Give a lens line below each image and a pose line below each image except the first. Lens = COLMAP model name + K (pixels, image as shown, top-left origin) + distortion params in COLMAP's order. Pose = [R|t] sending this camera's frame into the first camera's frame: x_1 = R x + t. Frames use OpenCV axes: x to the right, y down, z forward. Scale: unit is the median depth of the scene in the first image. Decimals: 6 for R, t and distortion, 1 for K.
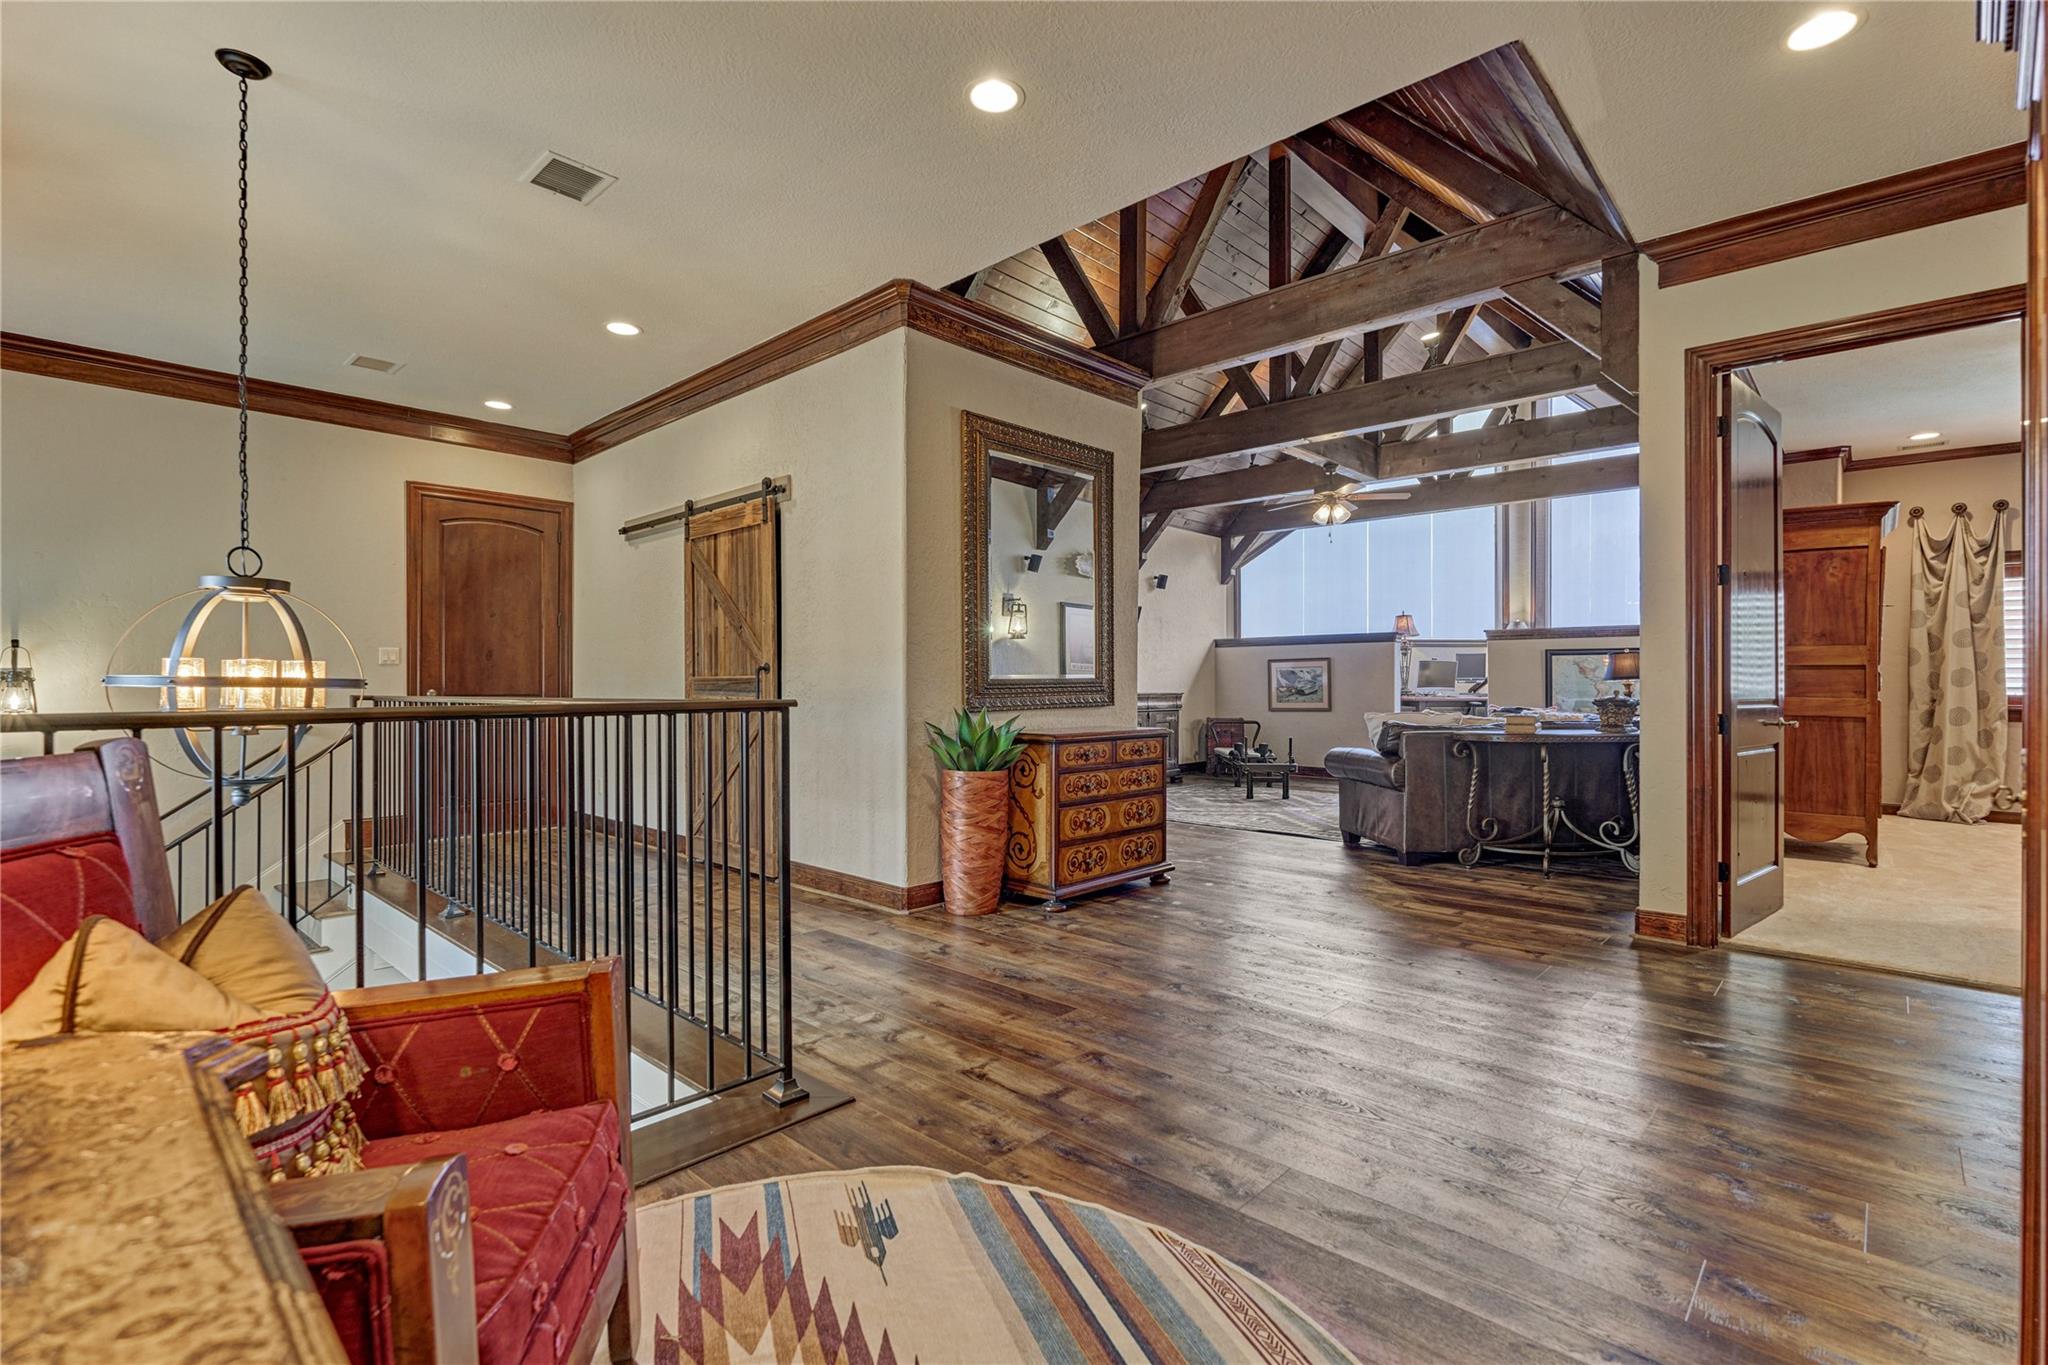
lens RADIAL K [[922.2, 0, 1043.7], [0, 922.2, 688.8], [0, 0, 1]] dist [-0.003547, -0.001194]
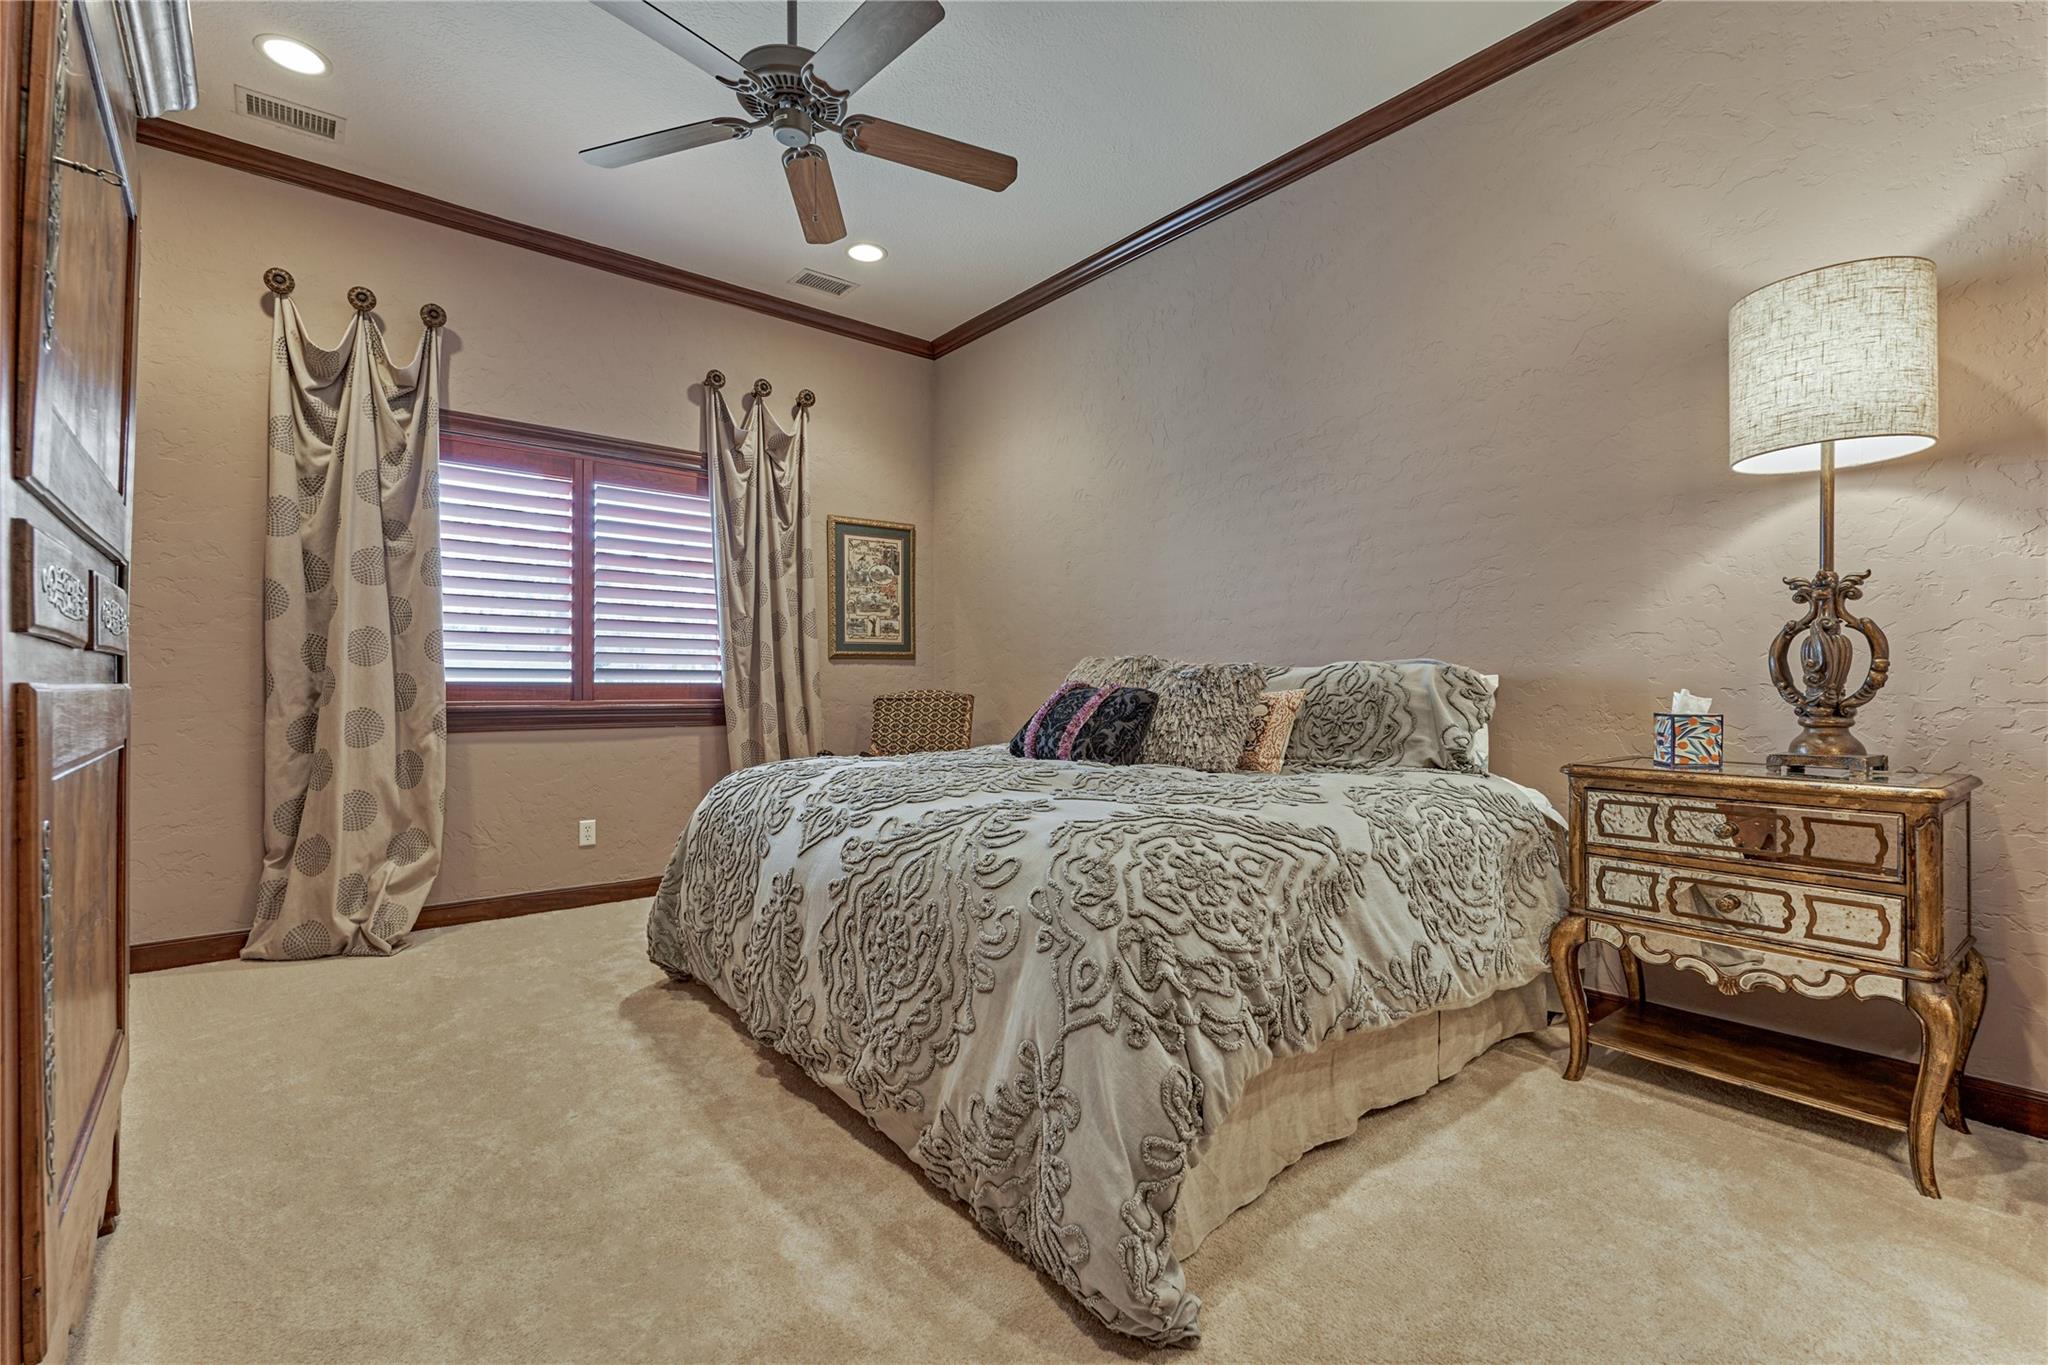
lens RADIAL K [[922.2, 0, 1037.0], [0, 922.2, 678.1], [0, 0, 1]] dist [-0.003547, -0.001194]
pose [[0.139695, -0.002571, 0.990191, 0.553546], [0.004055, 0.999990, 0.002025, 0.004606], [-0.990186, 0.003732, 0.139704, 0.566983]]
